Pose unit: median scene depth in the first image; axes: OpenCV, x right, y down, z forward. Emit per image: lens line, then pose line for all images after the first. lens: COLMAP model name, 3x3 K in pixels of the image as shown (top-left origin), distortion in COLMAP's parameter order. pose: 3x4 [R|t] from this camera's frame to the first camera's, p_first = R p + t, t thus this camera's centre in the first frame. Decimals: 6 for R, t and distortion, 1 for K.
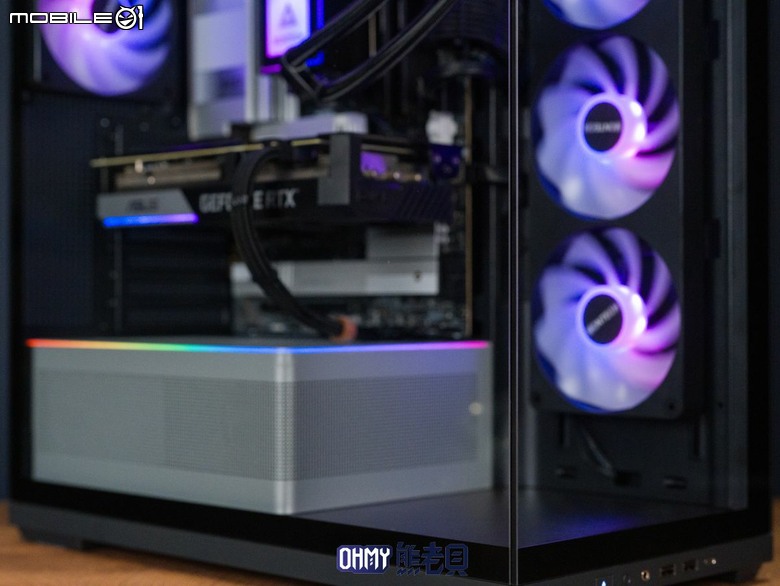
lens RADIAL K [[1562.0, 0, 390.0], [0, 1562.0, 293.0], [0, 0, 1]] dist [-0.012211, 0.099776]
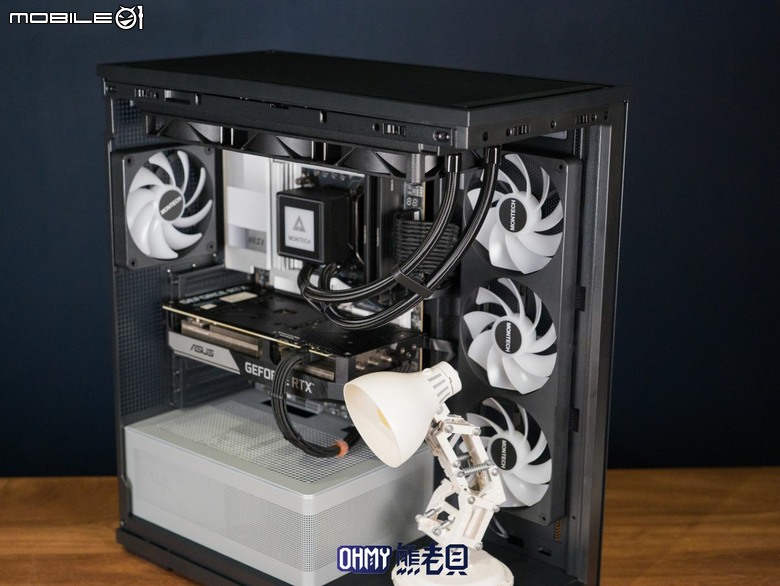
lens RADIAL K [[1389.7, 0, 390.0], [0, 1389.7, 293.0], [0, 0, 1]] dist [-0.005116, 0.000003]
pose [[0.998164, -0.001134, 0.060554, -0.061878], [-0.014982, 0.964126, 0.265021, -0.479845], [-0.058682, -0.265441, 0.962340, -0.283016]]
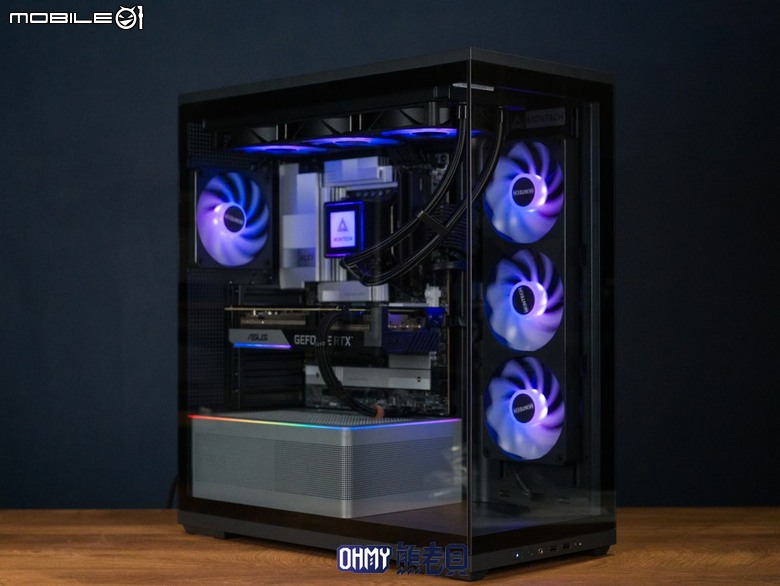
lens RADIAL K [[1475.3, 0, 390.0], [0, 1475.3, 293.0], [0, 0, 1]] dist [-0.039539, -0.126812]
pose [[0.999987, 0.000215, 0.005020, -0.022642], [-0.000193, 0.999990, -0.004465, -0.100523], [-0.005021, 0.004464, 0.999977, -0.636331]]
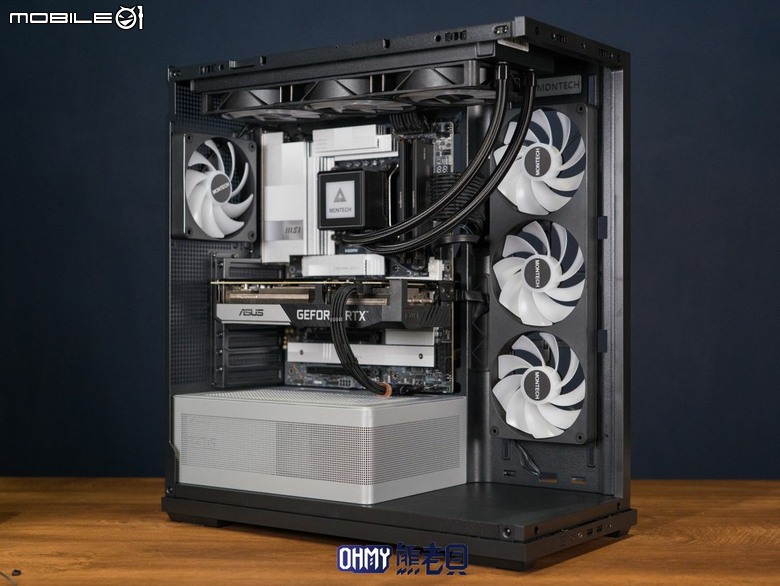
lens RADIAL K [[1289.1, 0, 390.0], [0, 1289.1, 293.0], [0, 0, 1]] dist [-0.003978, 0.042526]
pose [[0.987057, 0.002957, 0.160342, -0.239094], [-0.003544, 0.999988, 0.003374, -0.083900], [-0.160330, -0.003899, 0.987056, -0.352686]]
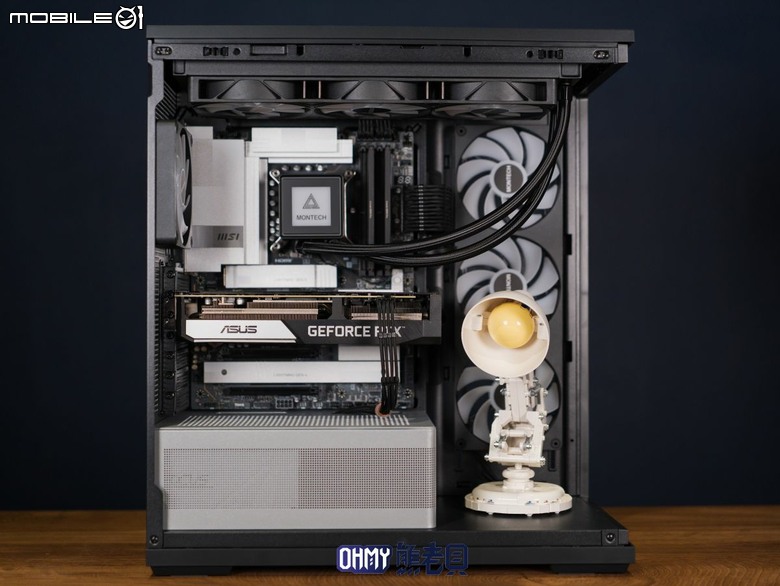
lens RADIAL K [[1289.1, 0, 390.0], [0, 1289.1, 293.0], [0, 0, 1]] dist [-0.003978, 0.042526]
pose [[0.688817, 0.005204, 0.724916, -0.956203], [-0.005321, 0.999984, -0.002123, -0.090611], [-0.724915, -0.002394, 0.688834, 0.086200]]
